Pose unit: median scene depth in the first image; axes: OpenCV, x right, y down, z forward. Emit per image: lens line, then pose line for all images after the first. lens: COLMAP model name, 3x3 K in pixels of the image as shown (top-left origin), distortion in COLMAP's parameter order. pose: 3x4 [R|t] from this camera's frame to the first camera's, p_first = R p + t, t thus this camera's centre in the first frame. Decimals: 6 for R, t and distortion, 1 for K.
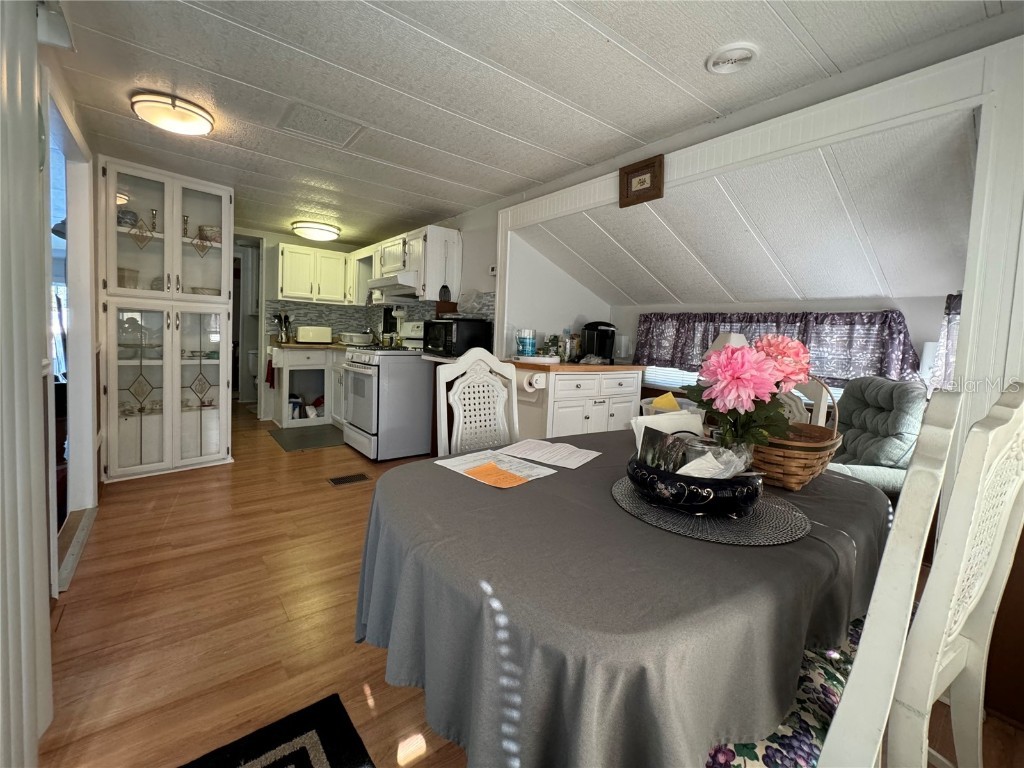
lens RADIAL K [[418.7, 0, 497.2], [0, 418.7, 357.0], [0, 0, 1]] dist [0.000163, 0.000018]
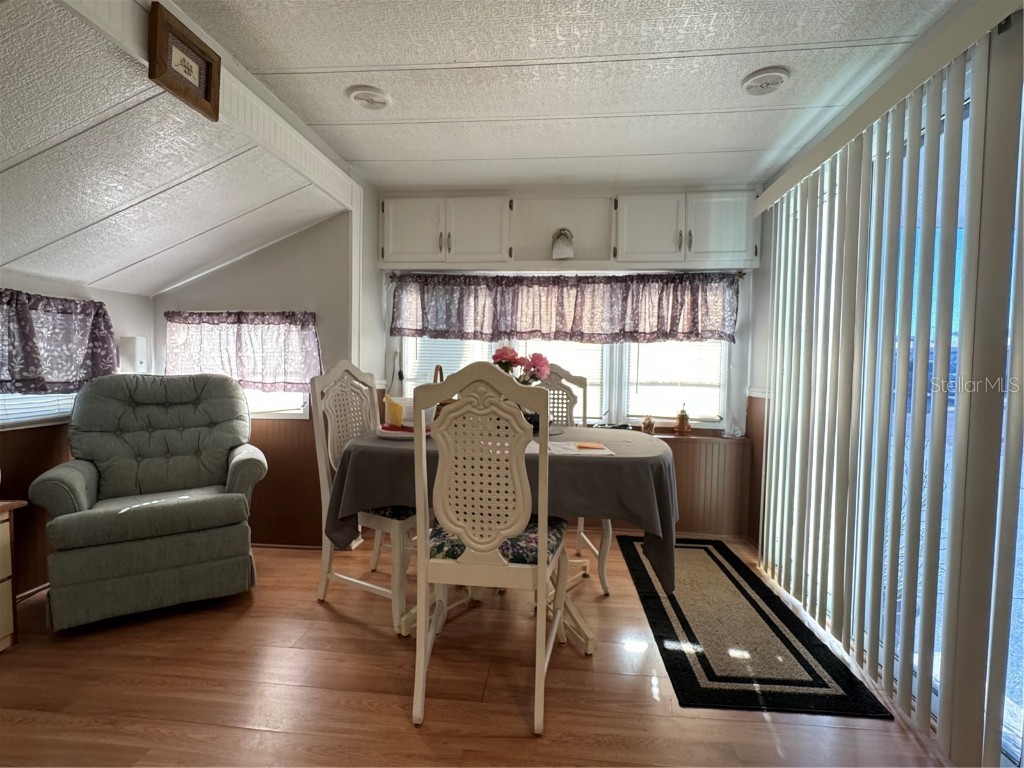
lens RADIAL K [[506.9, 0, 512.0], [0, 506.9, 384.0], [0, 0, 1]] dist [-0.000328, -0.000094]
pose [[-0.738455, -0.079518, 0.669598, -0.576366], [-0.008716, 0.994065, 0.108437, -0.070565], [-0.674246, 0.074239, -0.734765, 1.452012]]
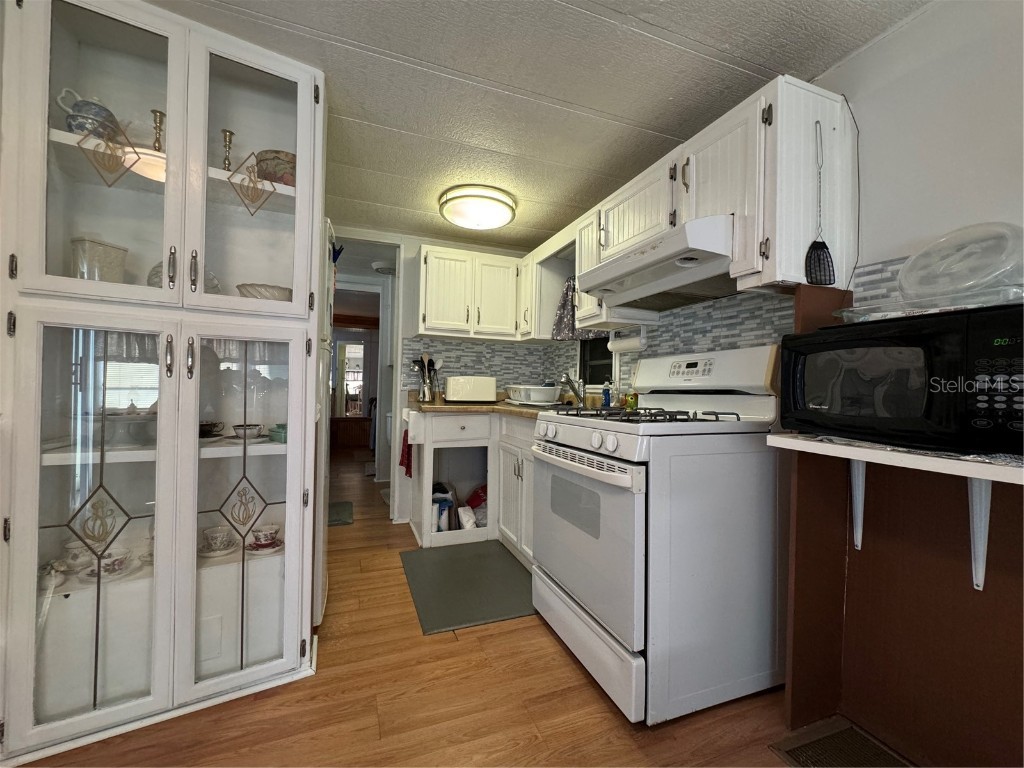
lens RADIAL K [[409.9, 0, 512.0], [0, 409.9, 384.0], [0, 0, 1]] dist [0.000164, 0.000084]
pose [[0.959661, -0.023995, -0.280133, -0.216250], [0.004491, 0.997533, -0.070058, -0.018203], [0.281123, 0.065974, 0.957401, 0.450642]]
